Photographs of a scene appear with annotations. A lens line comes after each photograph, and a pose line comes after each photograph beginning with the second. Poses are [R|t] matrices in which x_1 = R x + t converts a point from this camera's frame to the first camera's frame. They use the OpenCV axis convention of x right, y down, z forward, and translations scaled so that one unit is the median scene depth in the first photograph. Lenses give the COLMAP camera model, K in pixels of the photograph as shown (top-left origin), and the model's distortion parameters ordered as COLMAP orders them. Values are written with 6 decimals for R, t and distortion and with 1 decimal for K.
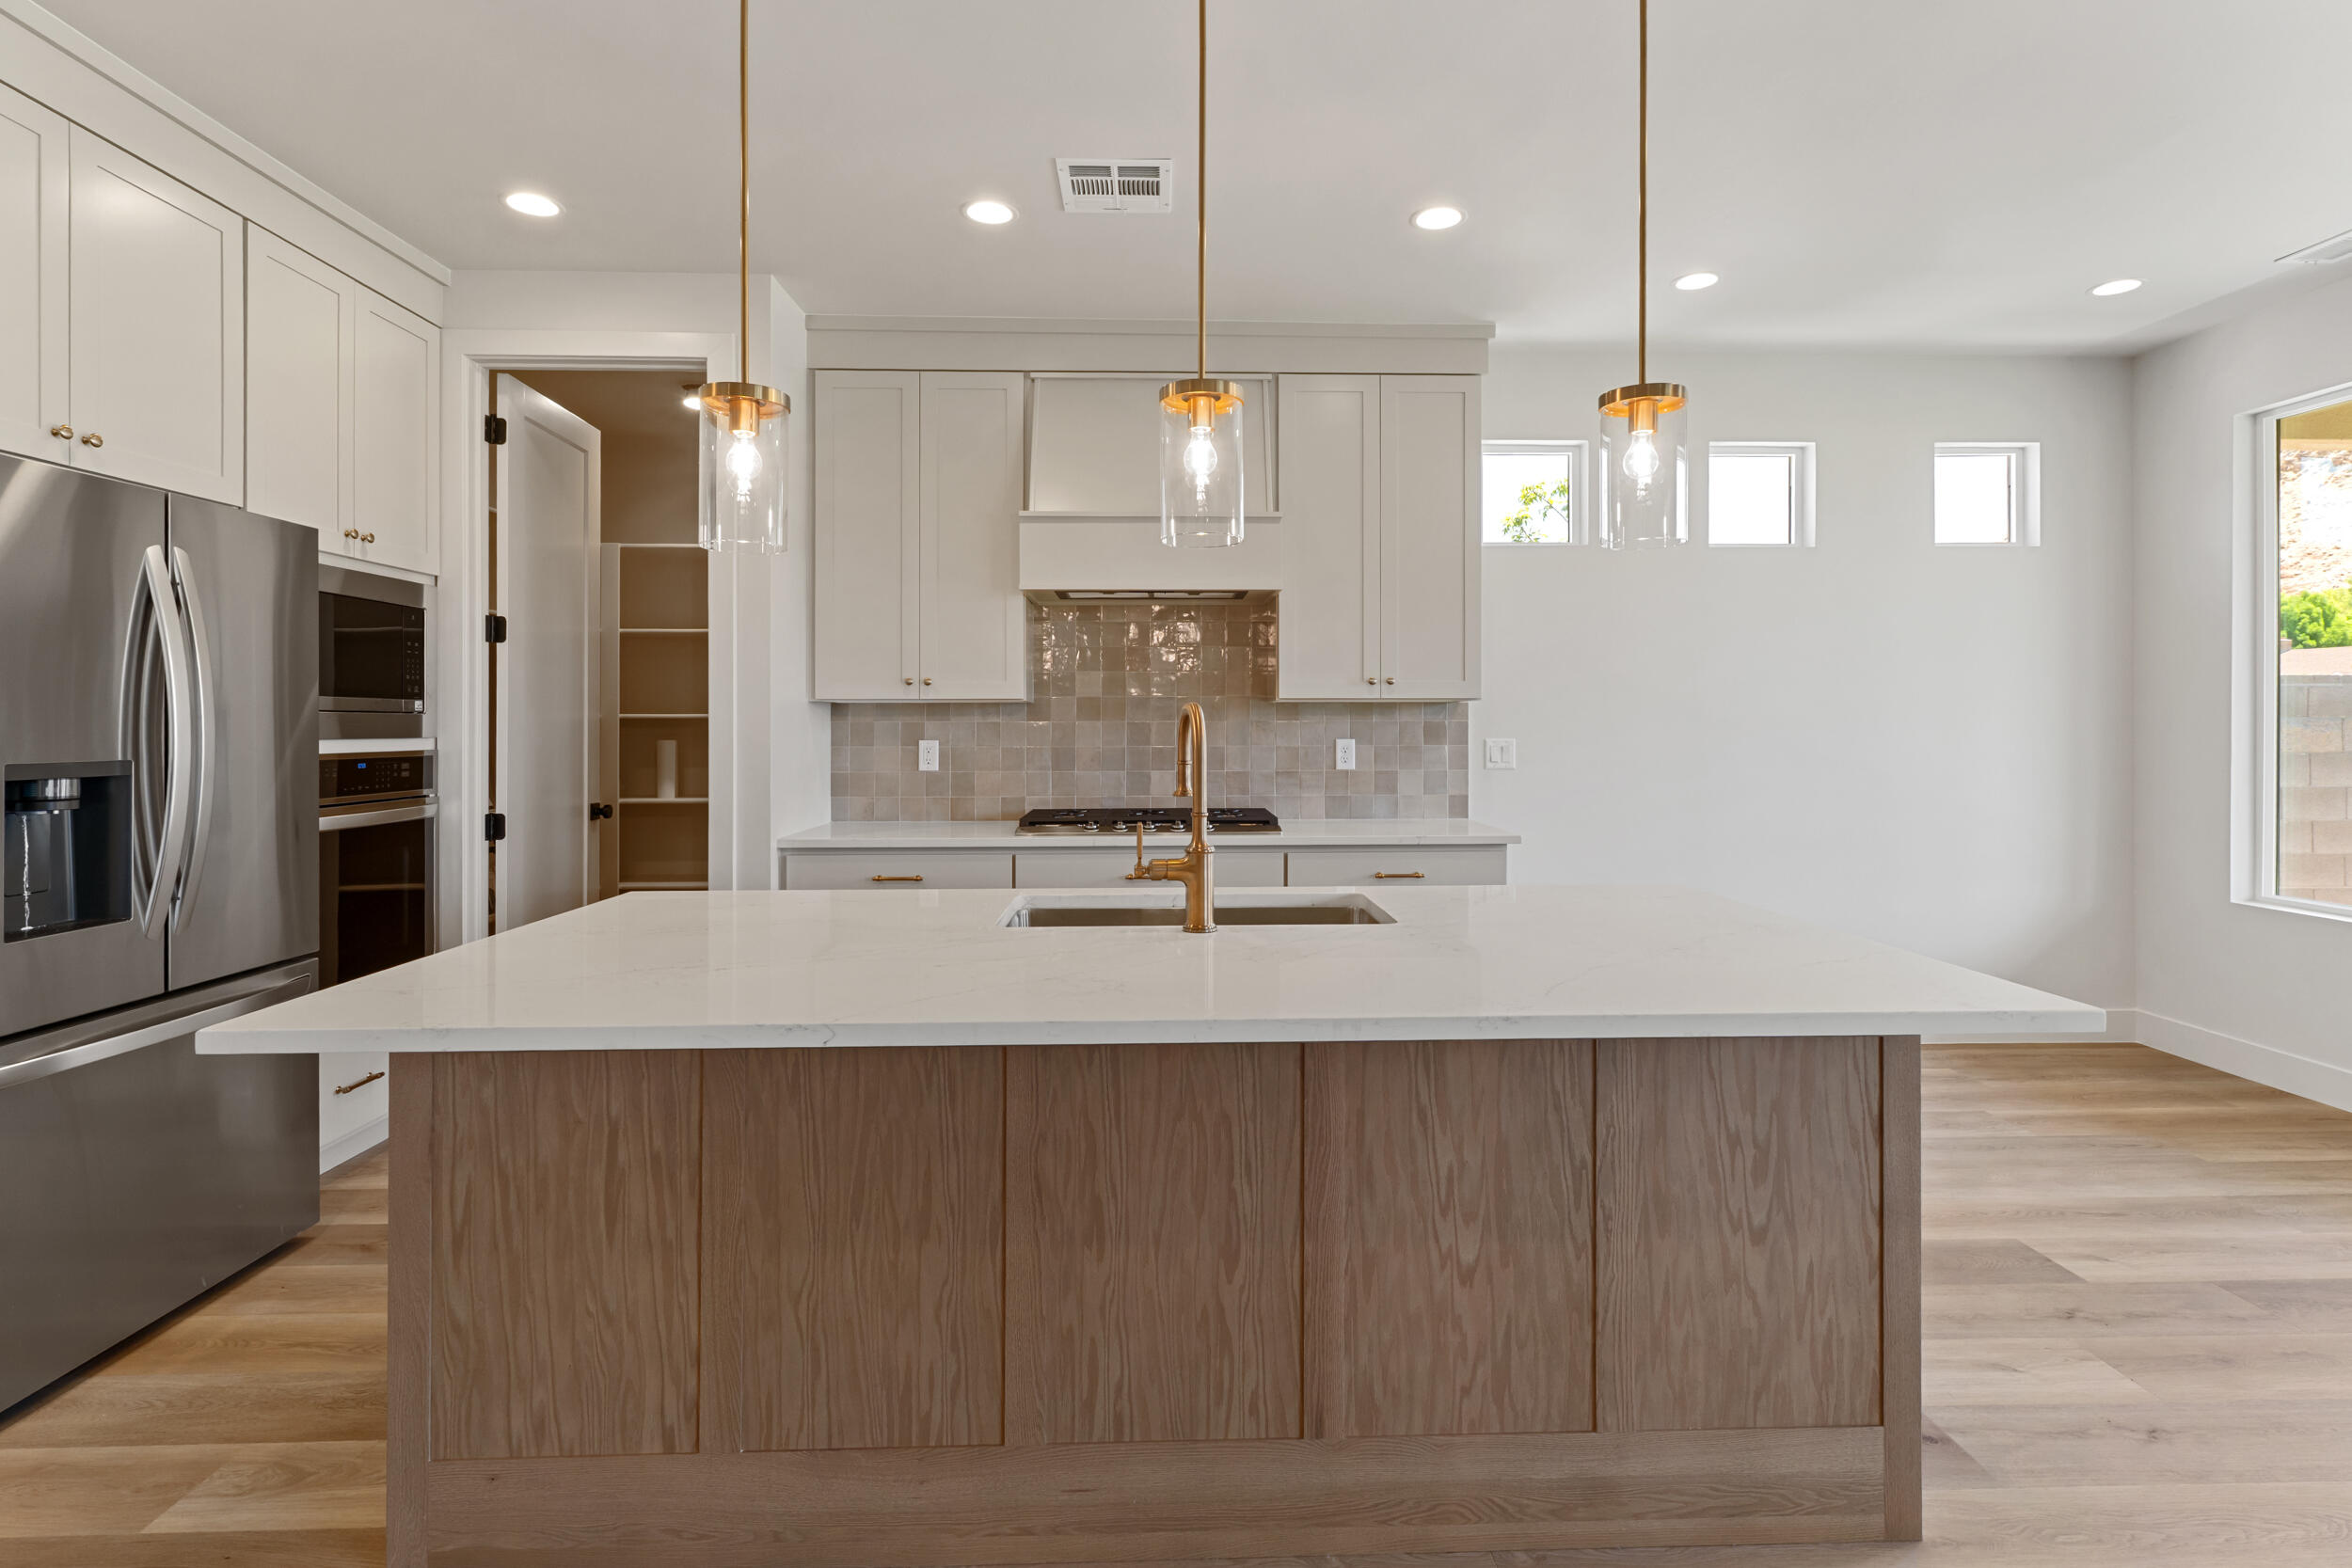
lens RADIAL K [[1124.4, 0, 1200.0], [0, 1124.4, 723.6], [0, 0, 1]] dist [0.001774, 0.000011]
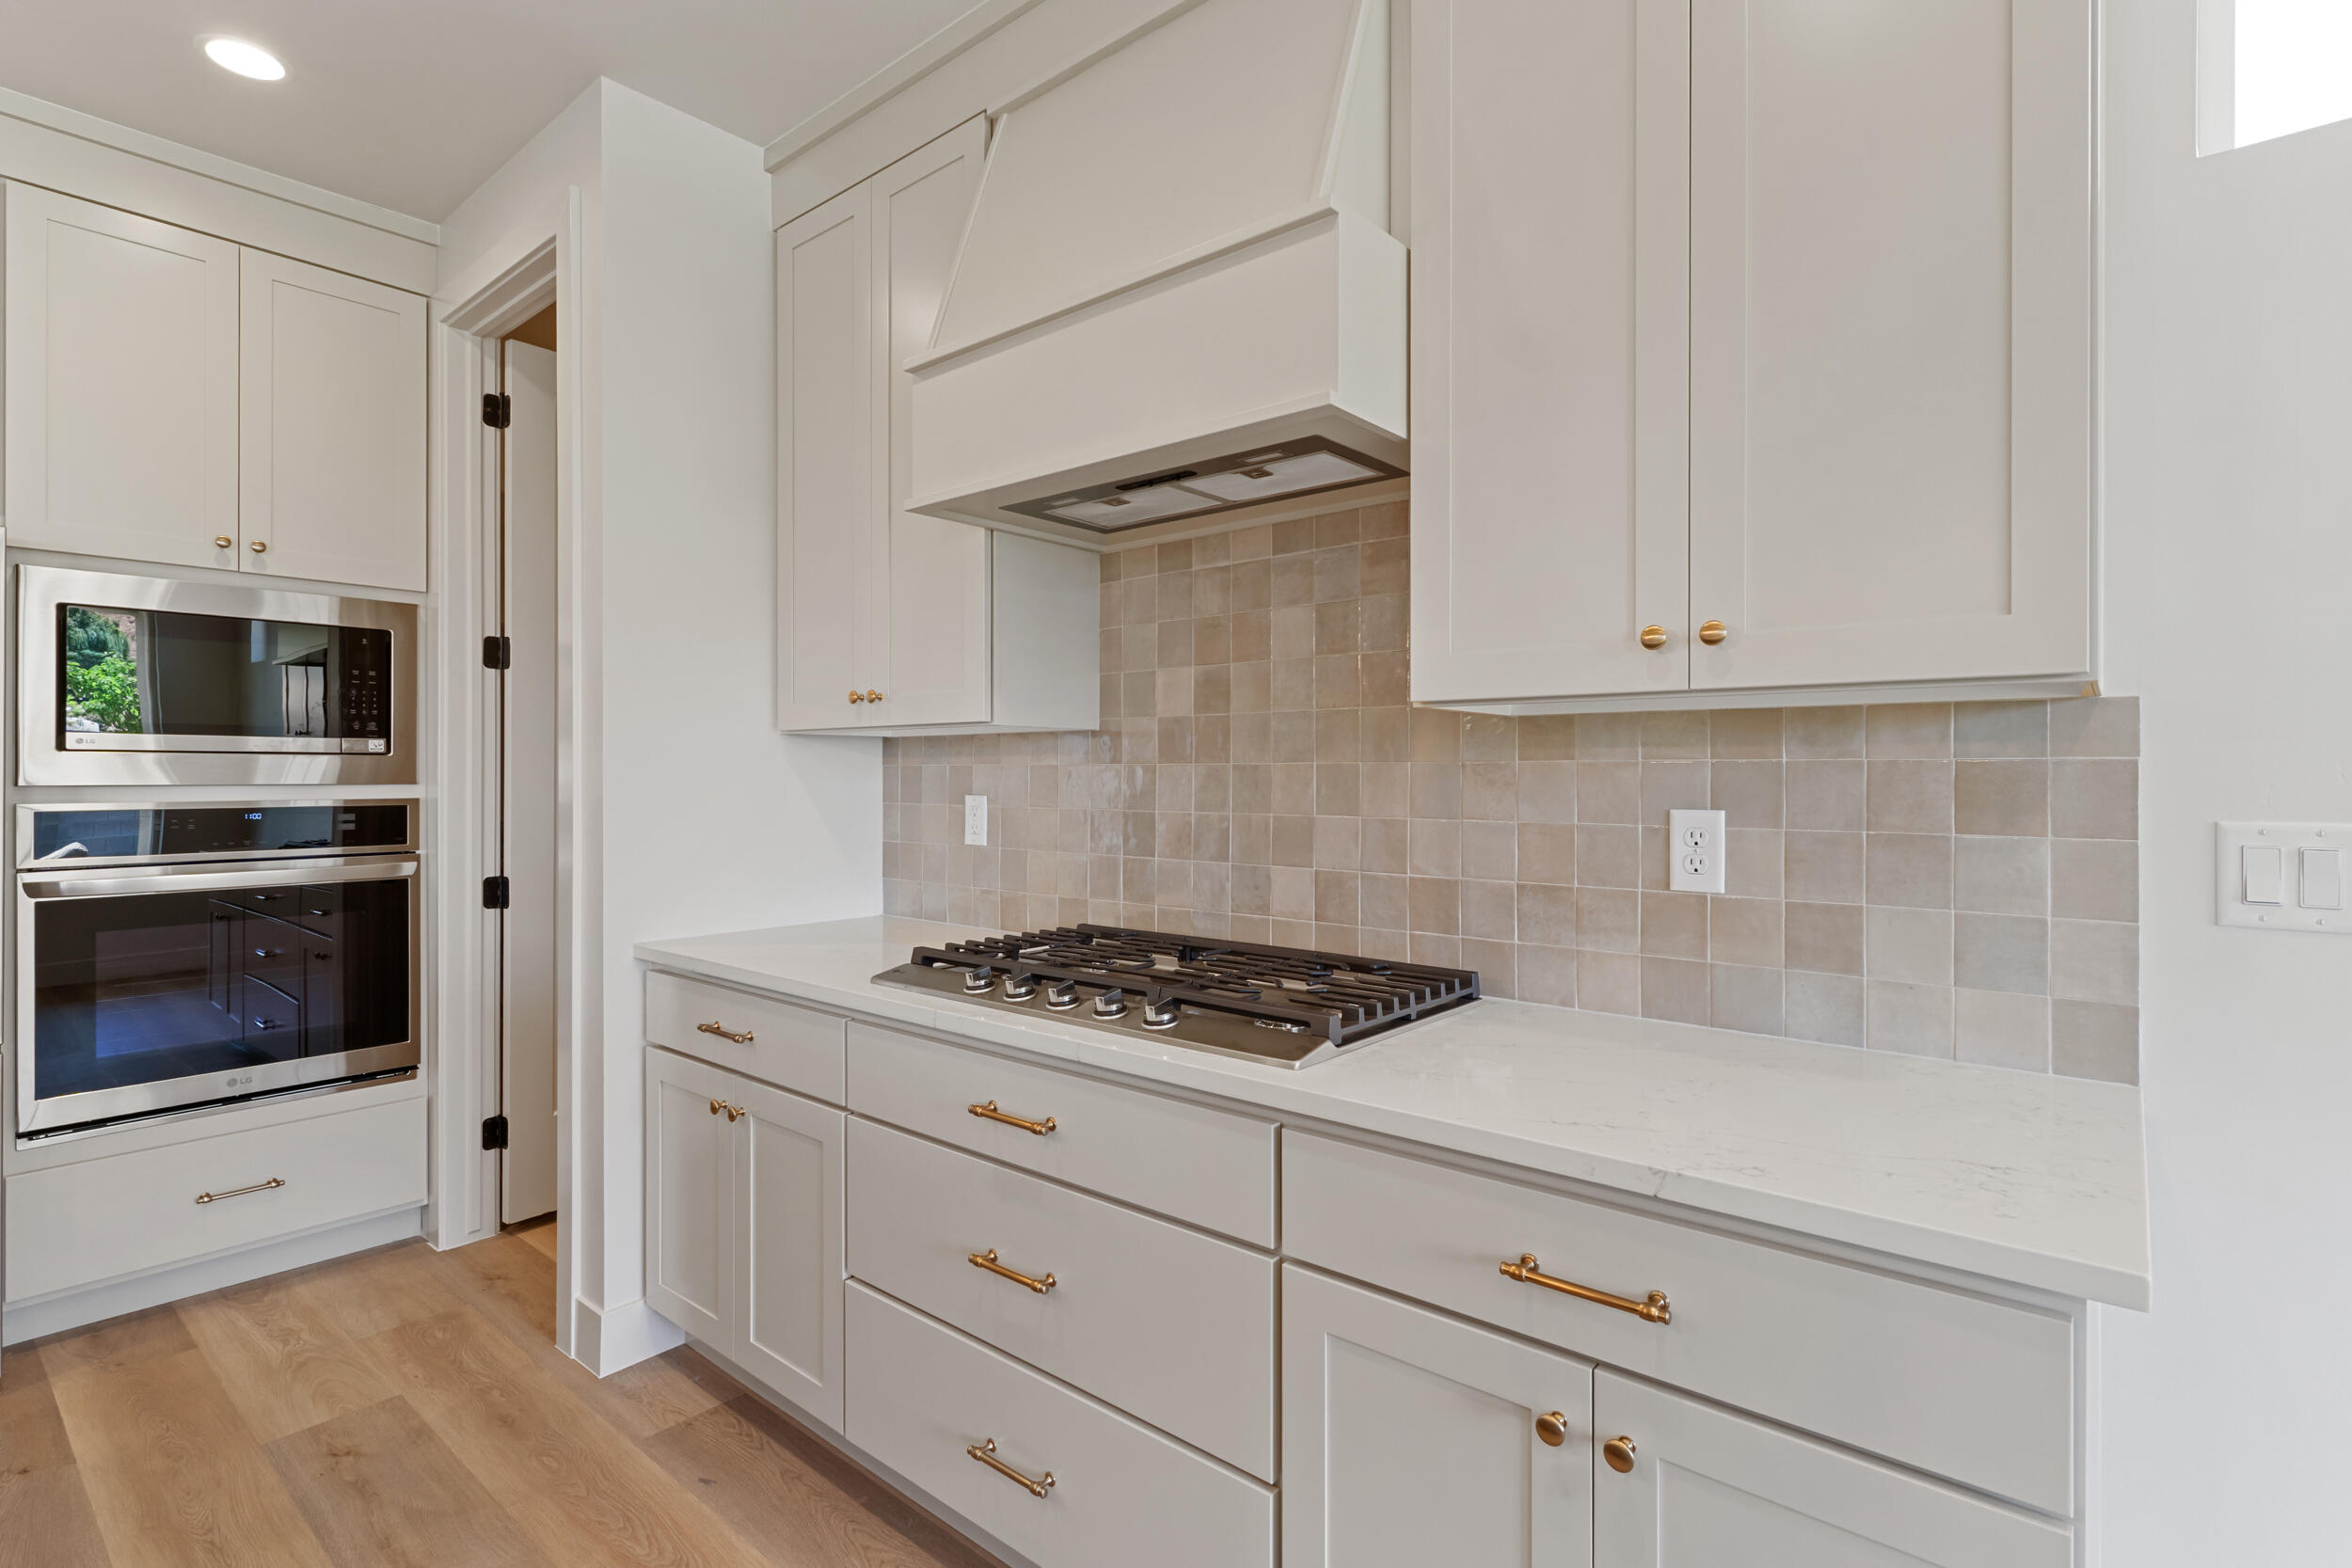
lens RADIAL K [[1129.5, 0, 1184.4], [0, 1129.5, 763.7], [0, 0, 1]] dist [0.001727, 0.000646]
pose [[0.742910, -0.002576, -0.669387, 0.254852], [-0.001556, 0.999983, -0.005574, 0.001058], [0.669390, 0.005182, 0.742893, 0.615572]]
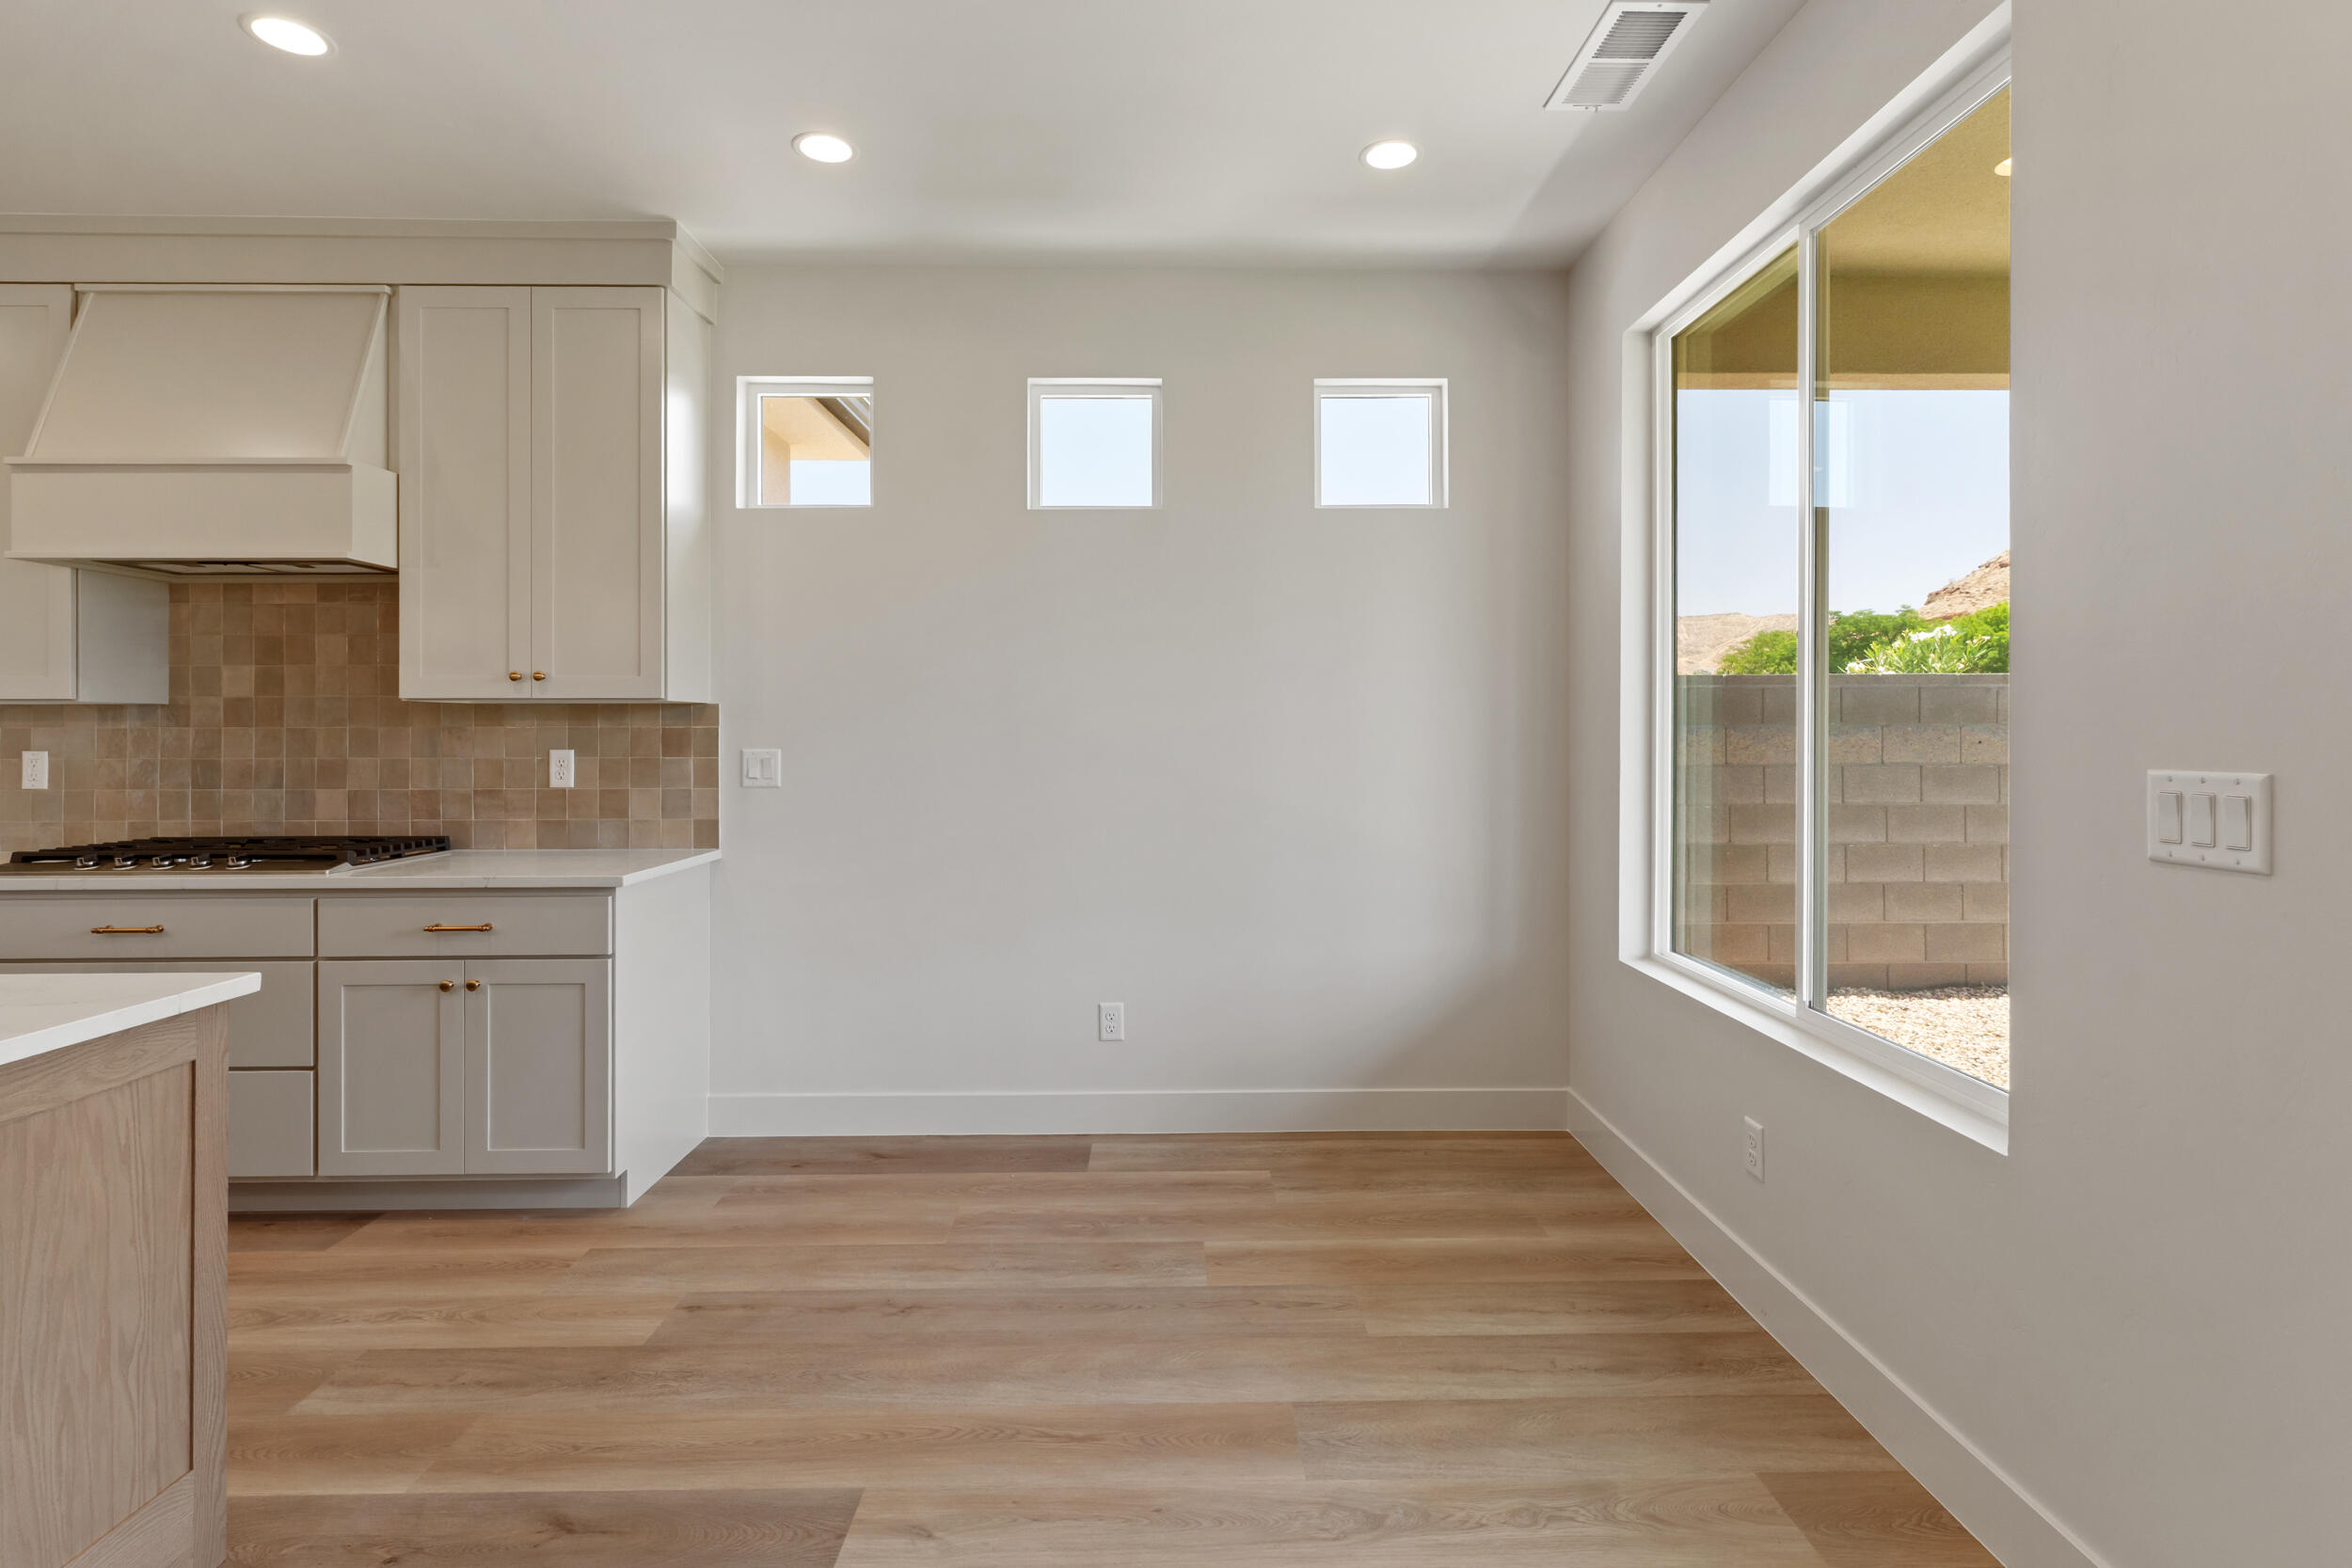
lens RADIAL K [[1128.9, 0, 1182.6], [0, 1128.9, 731.1], [0, 0, 1]] dist [0.000598, -0.000249]
pose [[0.999901, 0.000048, -0.014044, 0.587632], [-0.000036, 1.000000, 0.000892, -0.000162], [0.014044, -0.000892, 0.999901, 0.203896]]
